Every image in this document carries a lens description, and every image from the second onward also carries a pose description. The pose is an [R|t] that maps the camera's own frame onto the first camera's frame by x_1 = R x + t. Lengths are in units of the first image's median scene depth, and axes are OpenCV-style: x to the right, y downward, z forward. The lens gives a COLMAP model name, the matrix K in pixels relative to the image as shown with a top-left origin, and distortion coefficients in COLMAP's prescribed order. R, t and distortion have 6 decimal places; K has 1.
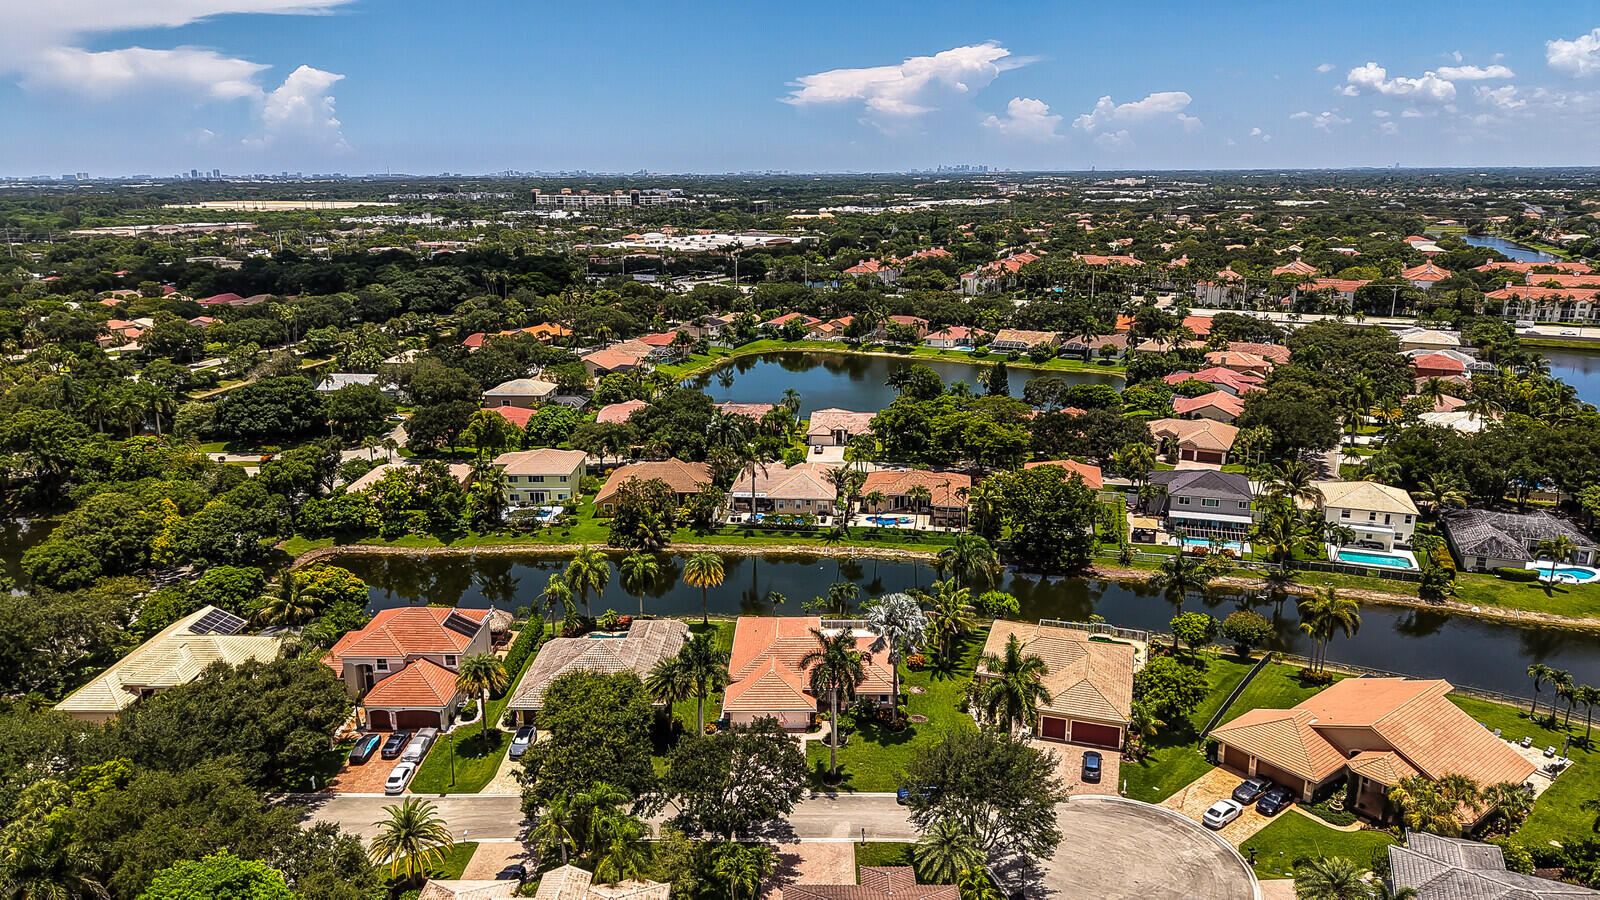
lens RADIAL K [[1070.8, 0, 802.7], [0, 1070.8, 448.0], [0, 0, 1]] dist [0.040795, -0.048368]
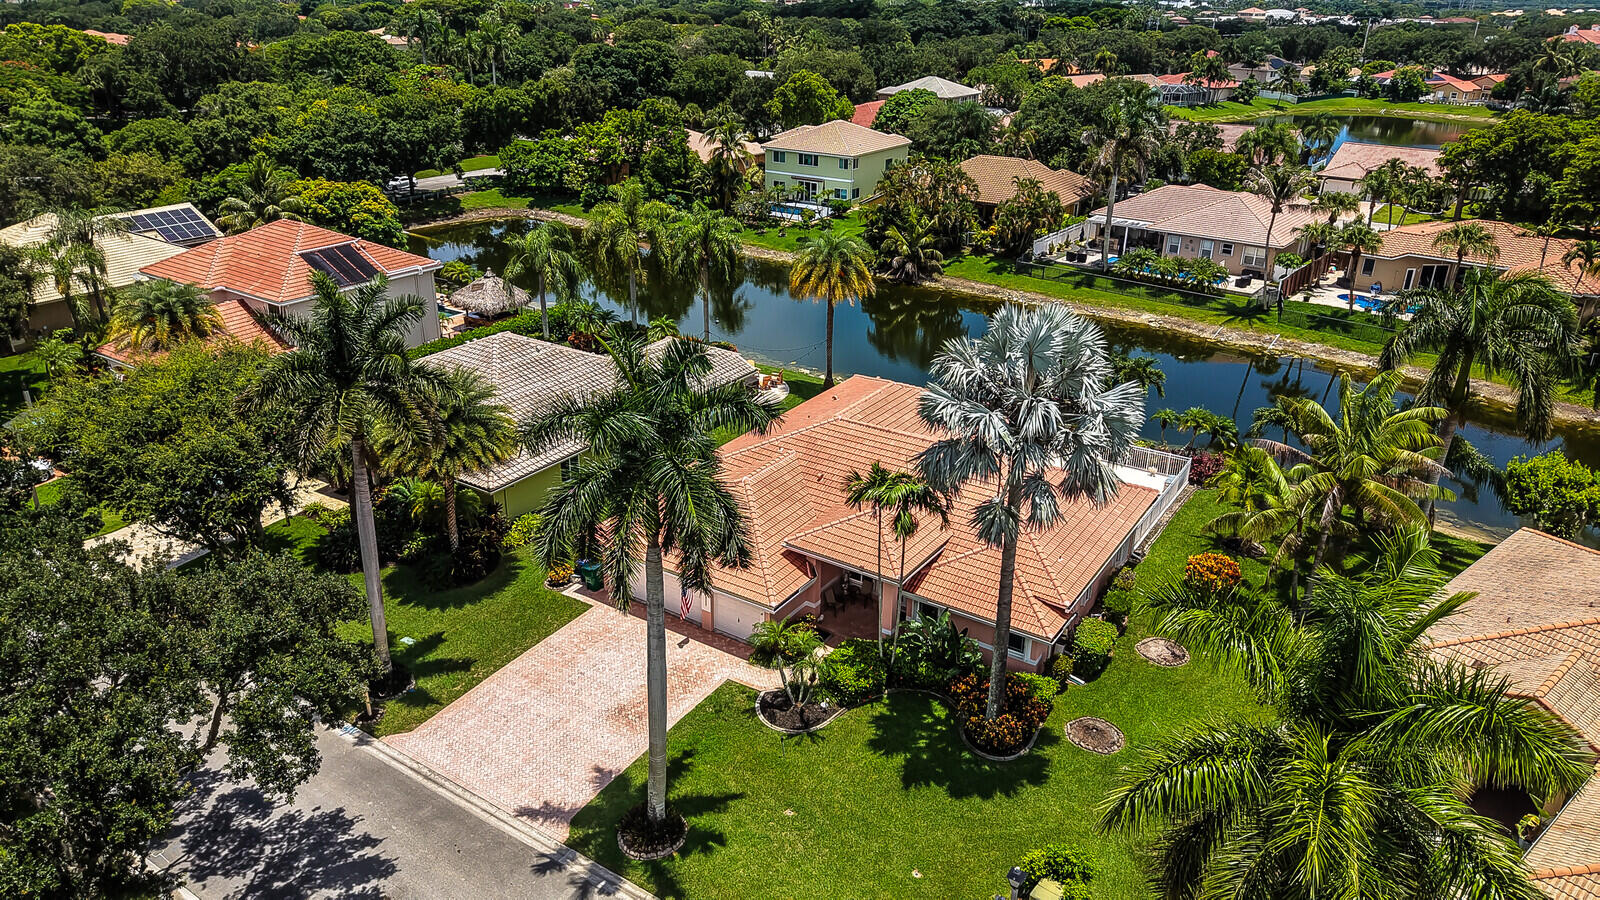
lens RADIAL K [[1070.8, 0, 791.8], [0, 1070.8, 447.9], [0, 0, 1]] dist [0.040795, -0.048368]
pose [[0.838788, 0.231574, -0.492756, 0.103961], [-0.156021, 0.969317, 0.189953, 0.075937], [0.521625, -0.082450, 0.849182, 0.428461]]
